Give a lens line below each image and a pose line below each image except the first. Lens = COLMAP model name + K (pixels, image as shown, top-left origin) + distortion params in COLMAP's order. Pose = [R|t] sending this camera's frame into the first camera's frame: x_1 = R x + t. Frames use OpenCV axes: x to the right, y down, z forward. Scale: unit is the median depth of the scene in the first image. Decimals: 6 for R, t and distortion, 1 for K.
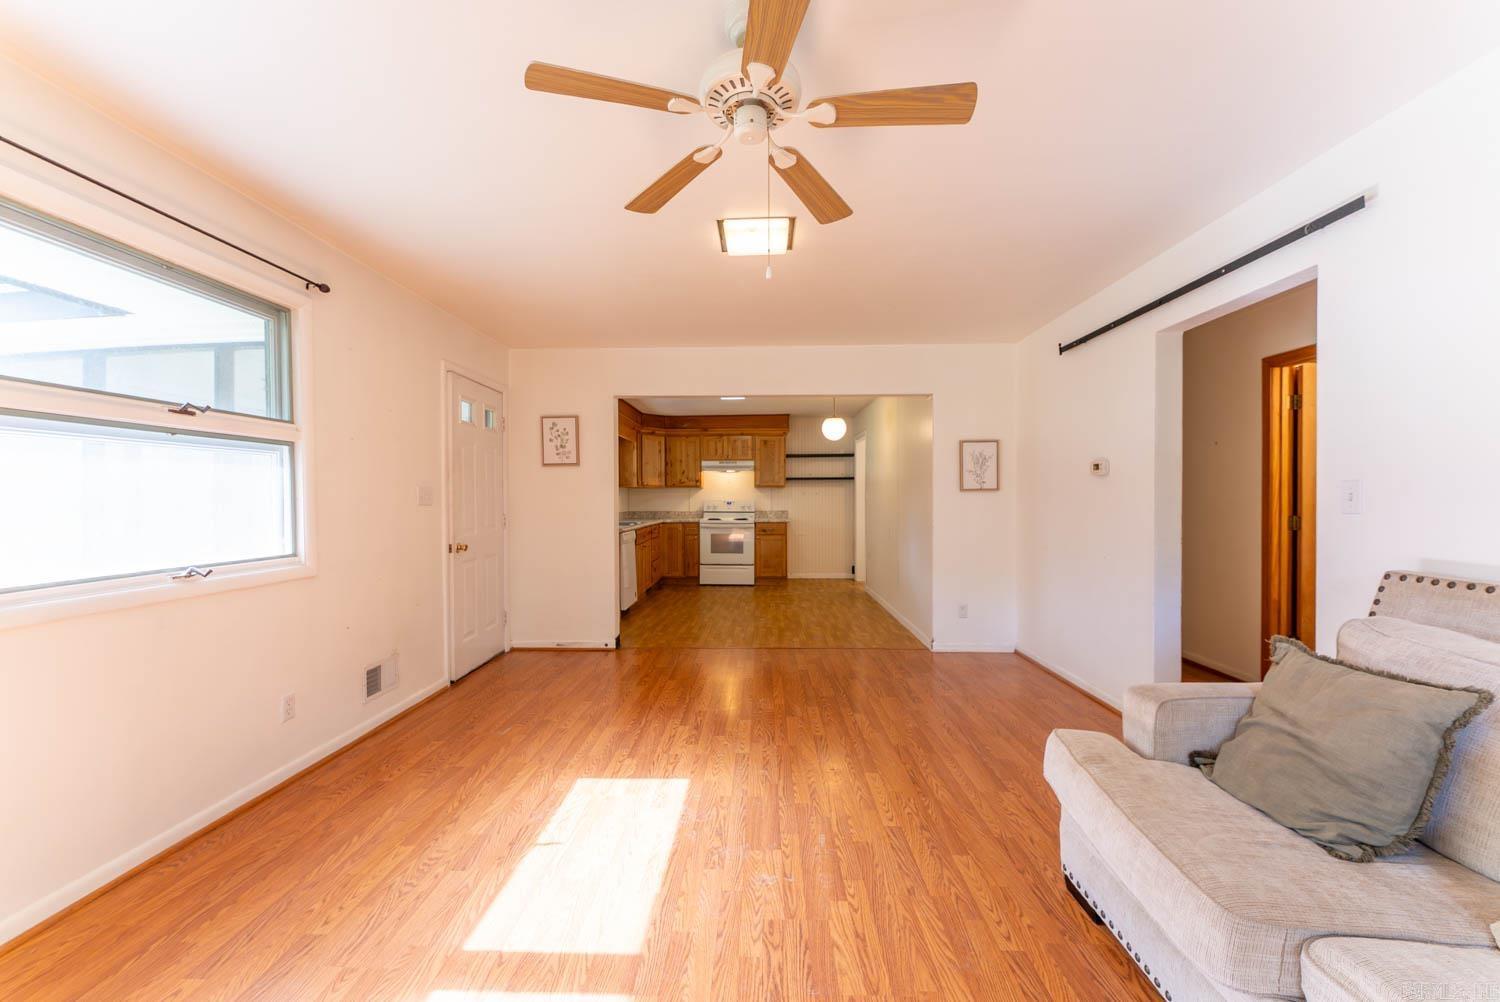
lens RADIAL K [[600.8, 0, 743.6], [0, 600.8, 505.0], [0, 0, 1]] dist [0.000180, -0.000061]
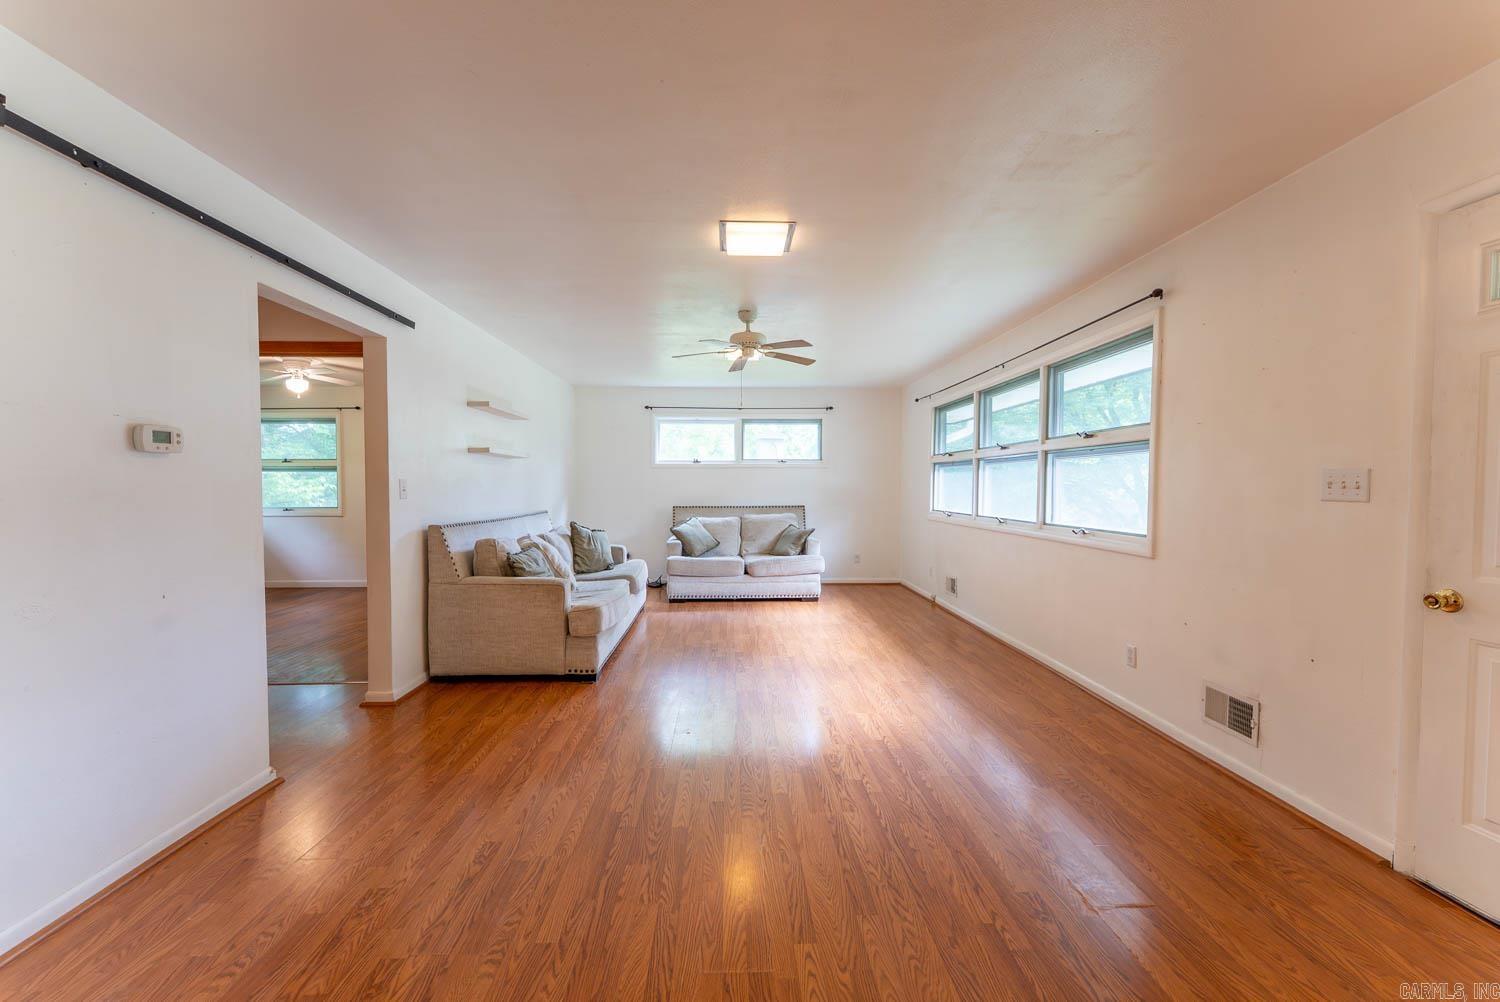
lens RADIAL K [[600.8, 0, 743.6], [0, 600.8, 505.0], [0, 0, 1]] dist [0.000180, -0.000061]
pose [[-0.998312, 0.004861, -0.057878, 0.129938], [0.002317, 0.999032, 0.043932, -0.037369], [0.058036, 0.043724, -0.997357, 2.523026]]
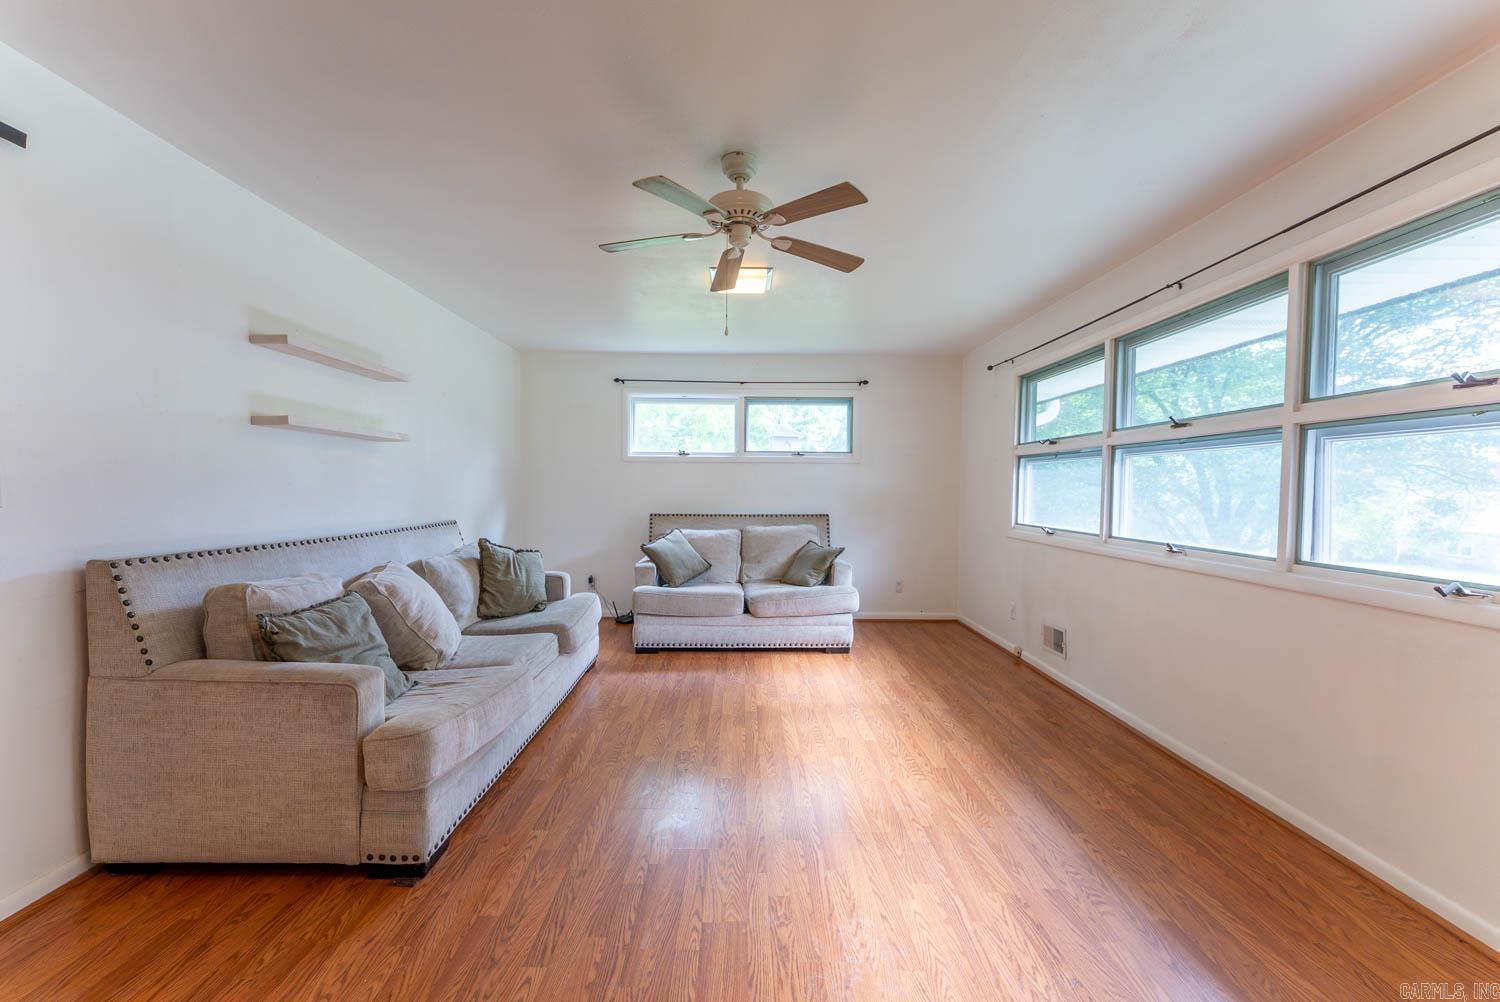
lens RADIAL K [[600.8, 0, 743.6], [0, 600.8, 505.0], [0, 0, 1]] dist [0.000180, -0.000061]
pose [[-0.999376, -0.003443, -0.035141, 0.034617], [-0.004905, 0.999122, 0.041617, -0.025071], [0.034967, 0.041763, -0.998515, 1.669131]]
